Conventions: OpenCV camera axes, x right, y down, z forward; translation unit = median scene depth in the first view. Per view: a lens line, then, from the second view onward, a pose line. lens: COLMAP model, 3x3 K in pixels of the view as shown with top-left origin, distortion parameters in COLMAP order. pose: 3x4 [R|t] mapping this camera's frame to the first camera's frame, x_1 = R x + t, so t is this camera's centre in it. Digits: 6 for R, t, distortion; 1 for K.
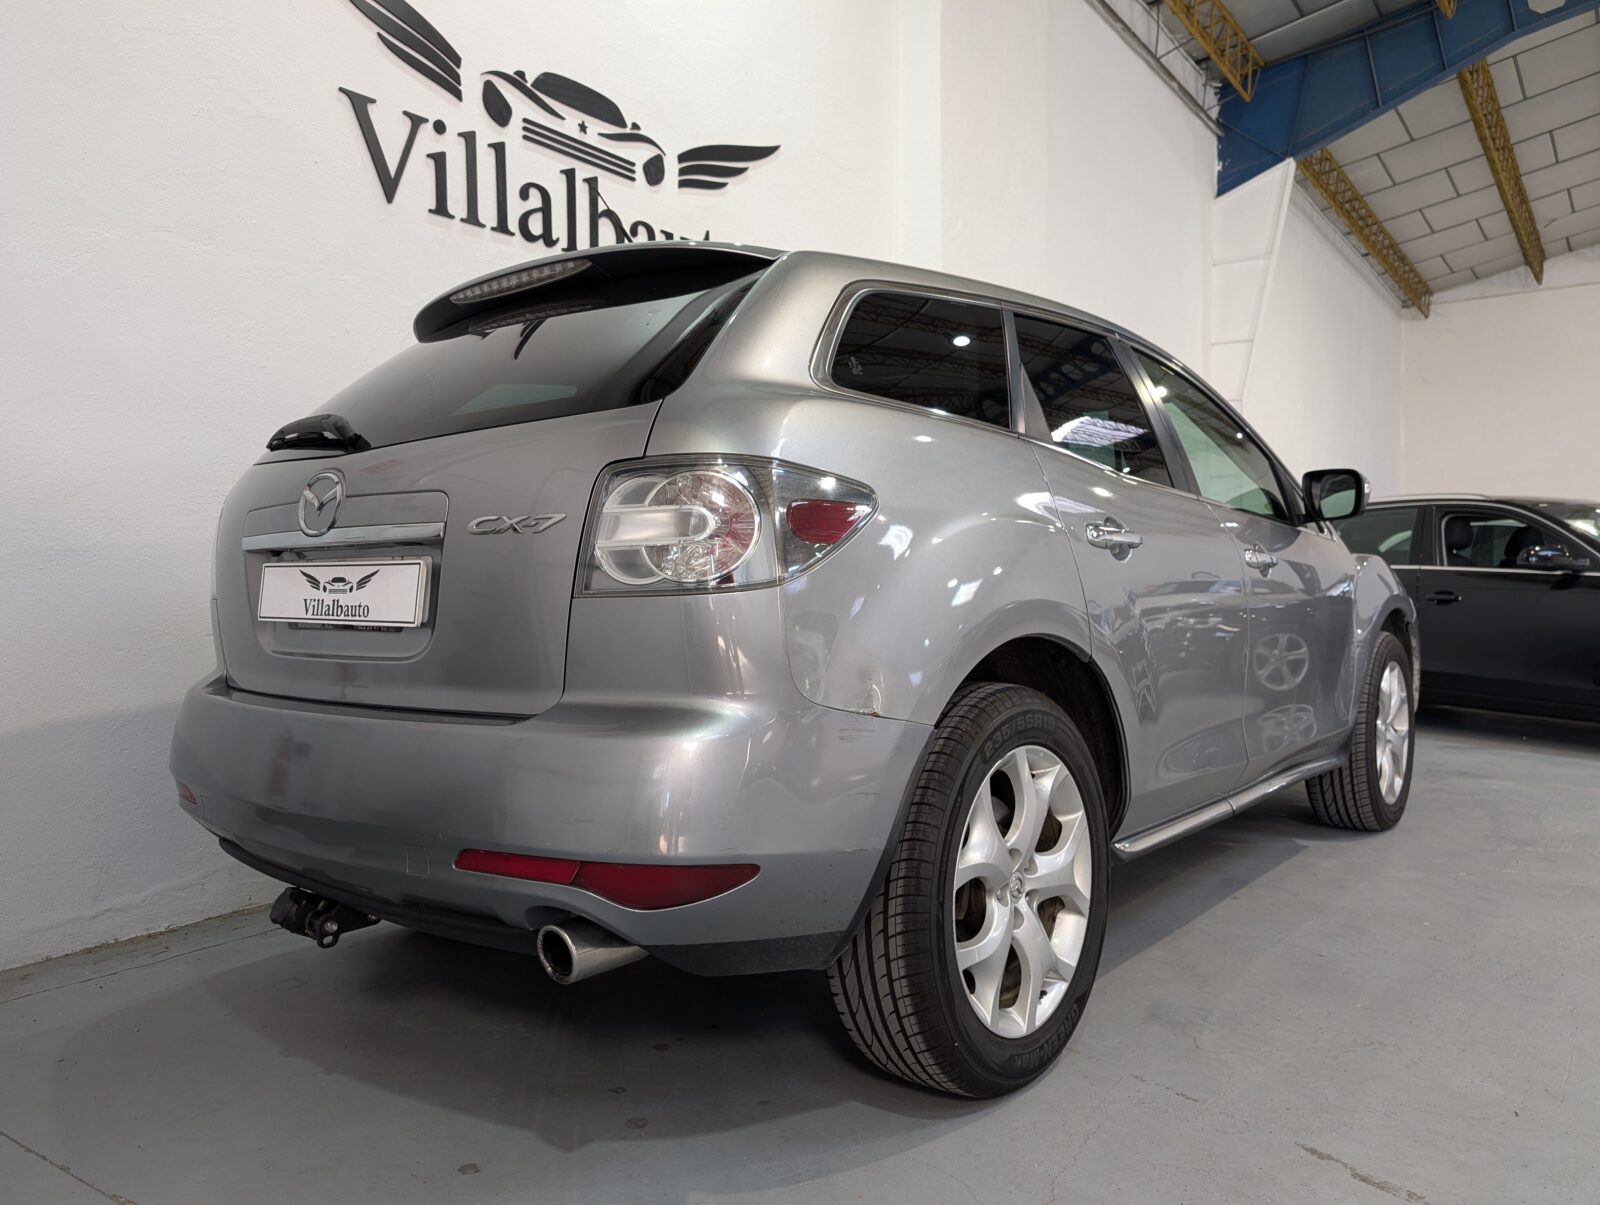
lens RADIAL K [[1158.0, 0, 797.4], [0, 1158.0, 612.8], [0, 0, 1]] dist [0.009516, -0.011006]
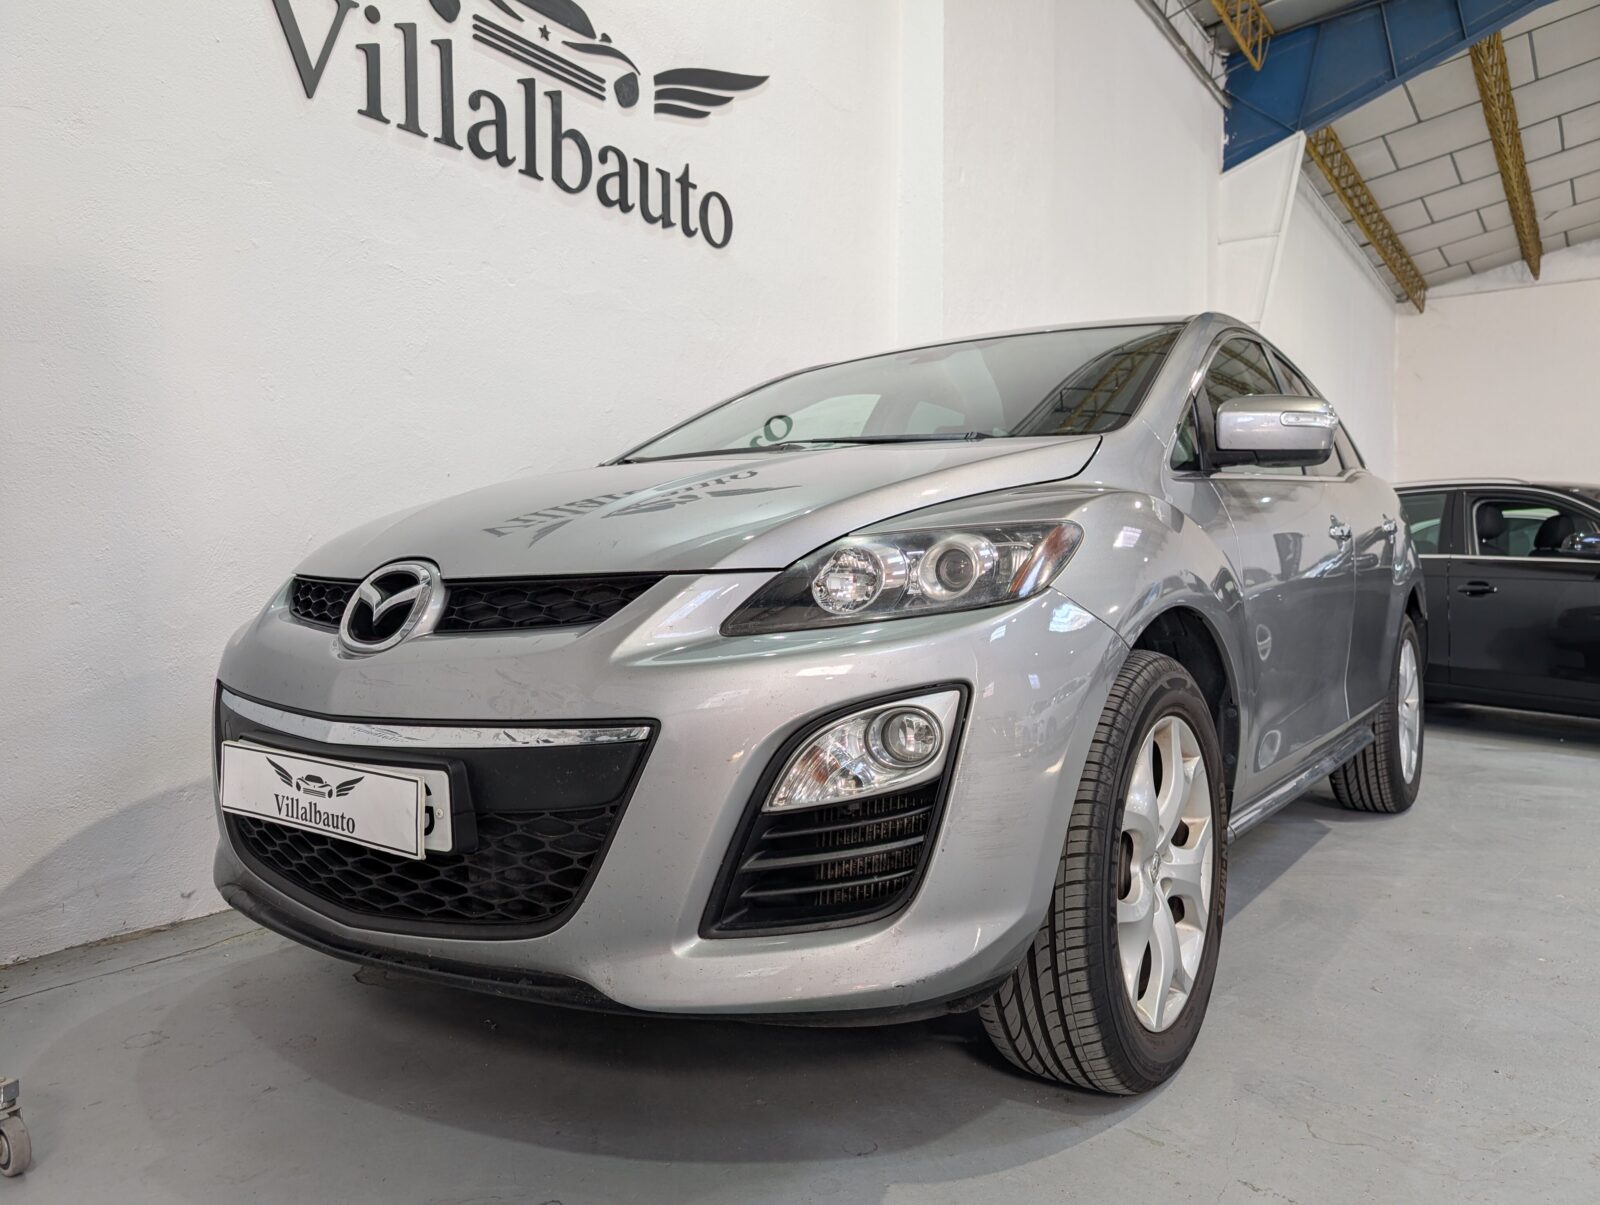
lens RADIAL K [[1158.0, 0, 807.1], [0, 1158.0, 606.5], [0, 0, 1]] dist [0.009516, -0.011006]
pose [[0.999585, 0.009003, 0.027379, -0.007076], [-0.008859, 0.999946, -0.005381, 0.015469], [-0.027426, 0.005136, 0.999611, 0.117741]]
